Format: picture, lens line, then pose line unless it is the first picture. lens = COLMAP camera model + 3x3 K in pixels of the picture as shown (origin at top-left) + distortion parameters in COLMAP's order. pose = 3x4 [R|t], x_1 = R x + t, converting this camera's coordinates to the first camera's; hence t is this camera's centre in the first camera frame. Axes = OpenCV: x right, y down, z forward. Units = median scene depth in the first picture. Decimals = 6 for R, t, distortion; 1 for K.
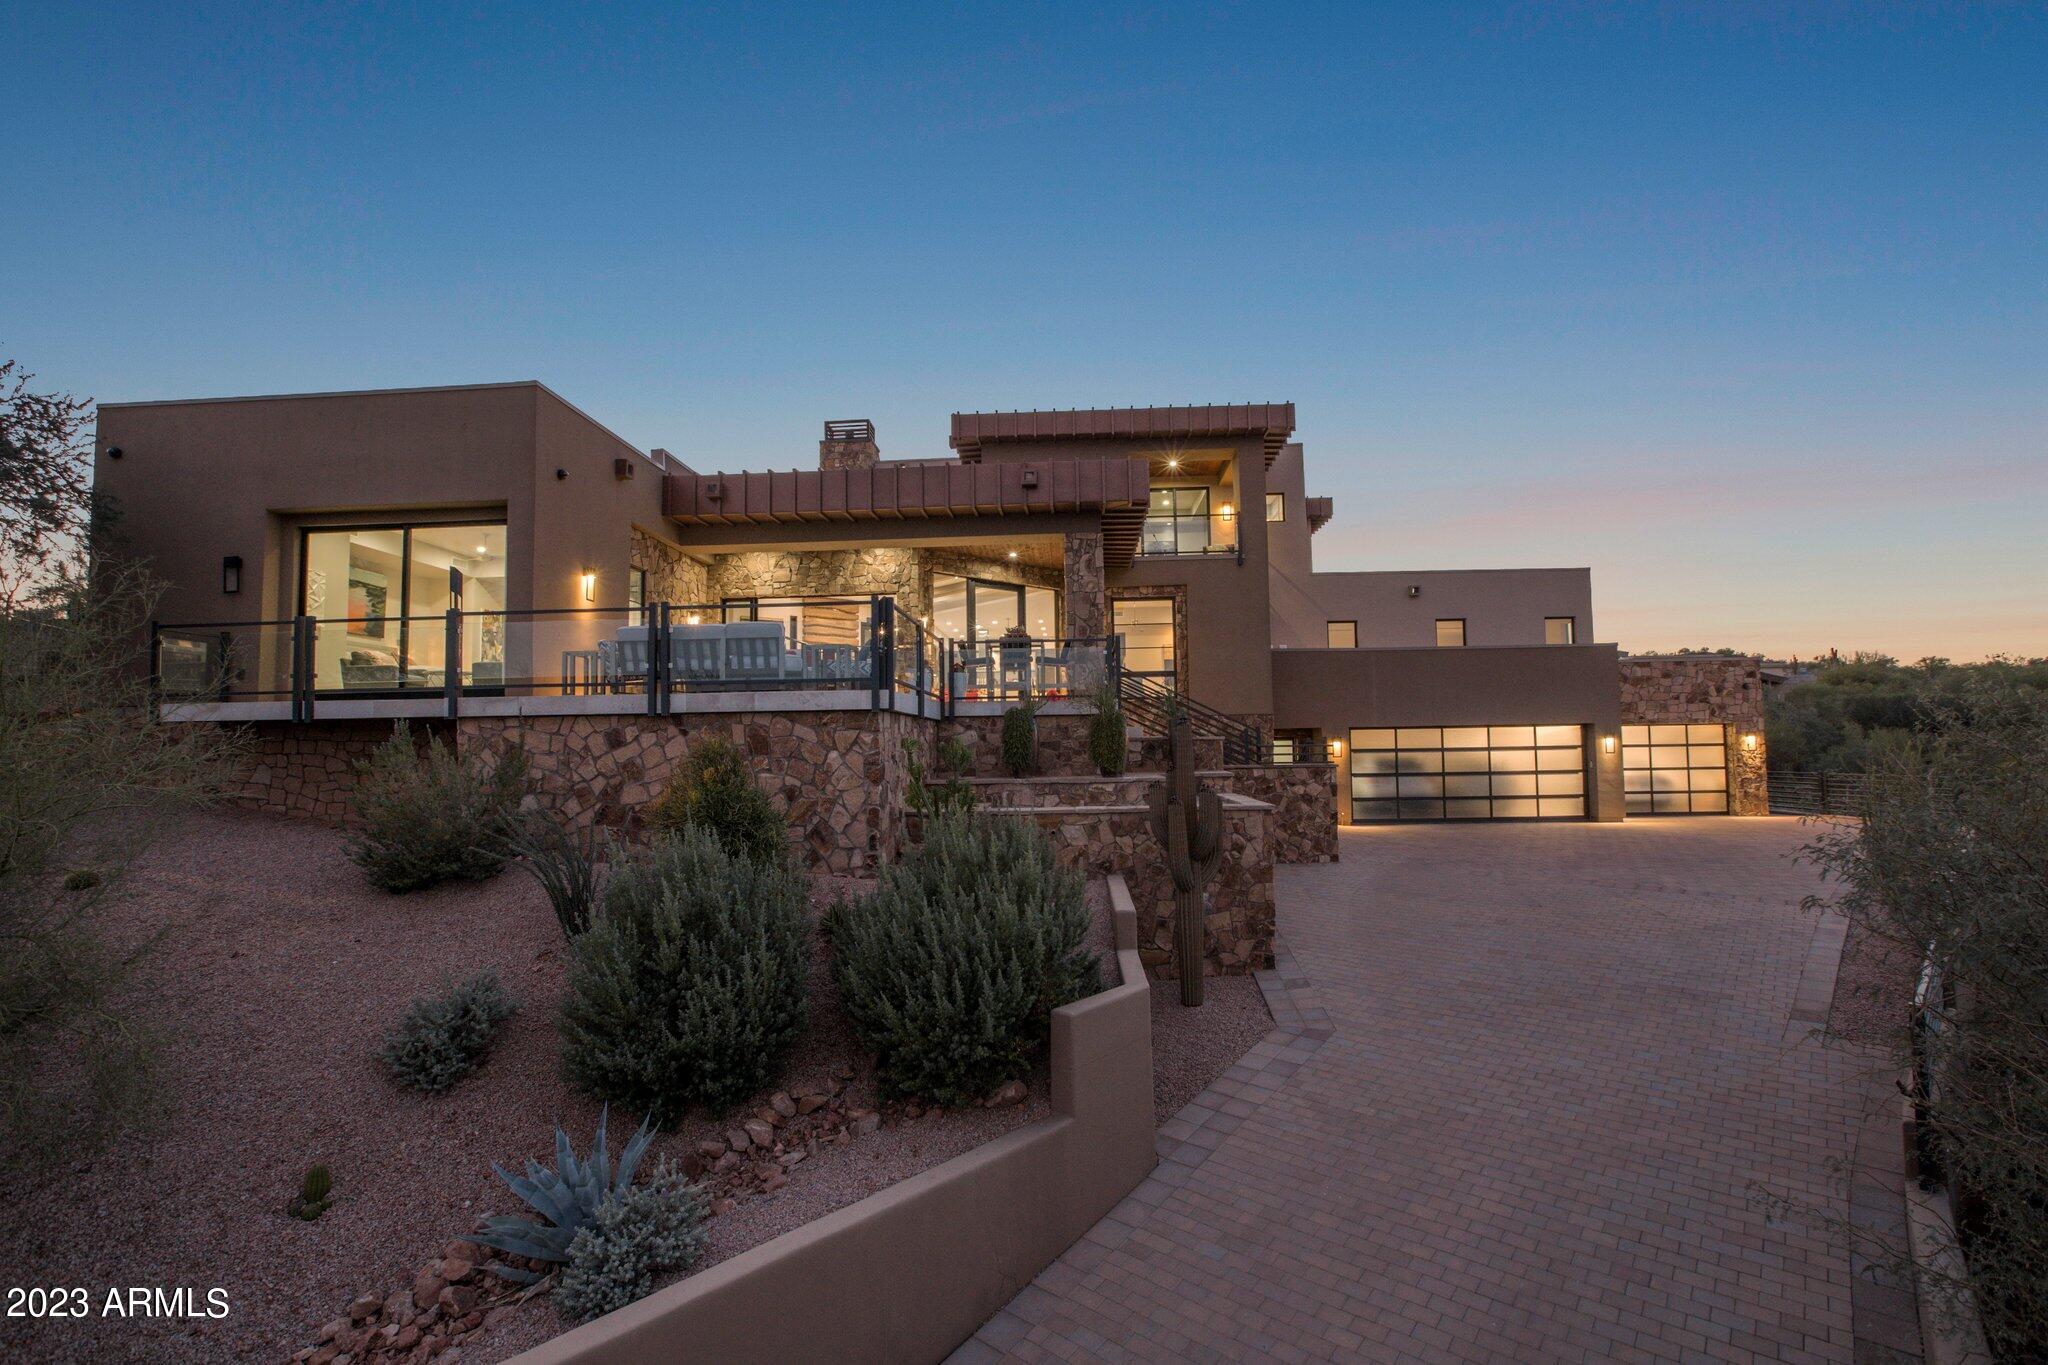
lens RADIAL K [[958.8, 0, 1034.0], [0, 958.8, 692.0], [0, 0, 1]] dist [-0.065742, 0.035212]
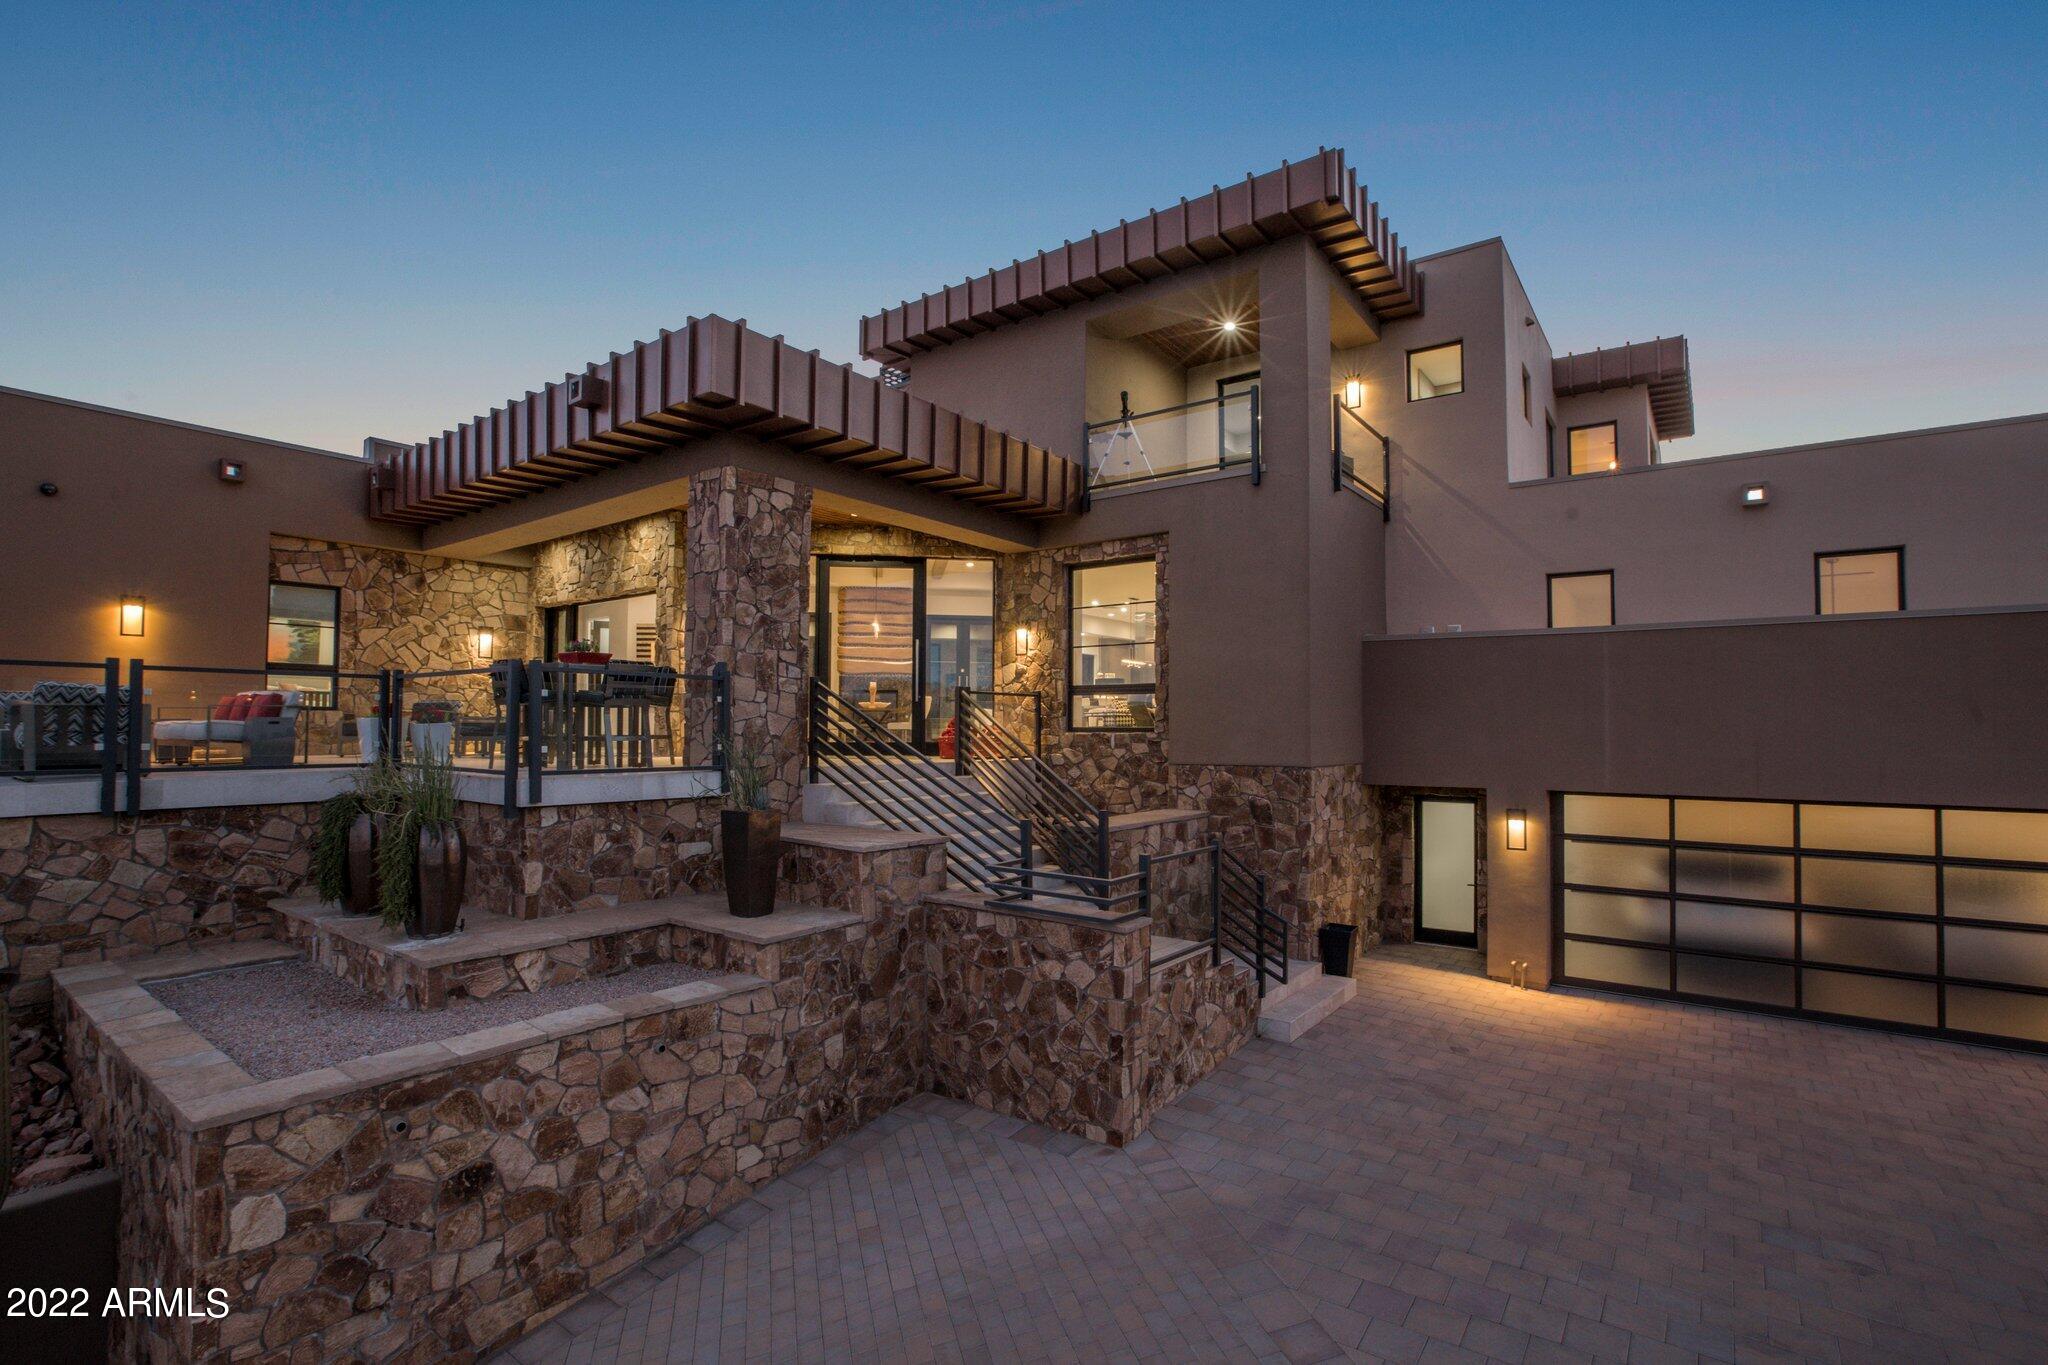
lens RADIAL K [[958.8, 0, 1034.0], [0, 958.8, 692.0], [0, 0, 1]] dist [-0.065742, 0.035212]
pose [[0.822366, -0.000684, -0.568958, 0.424076], [0.017623, 0.999550, 0.024269, -0.033369], [0.568686, -0.029985, 0.822008, 0.498144]]
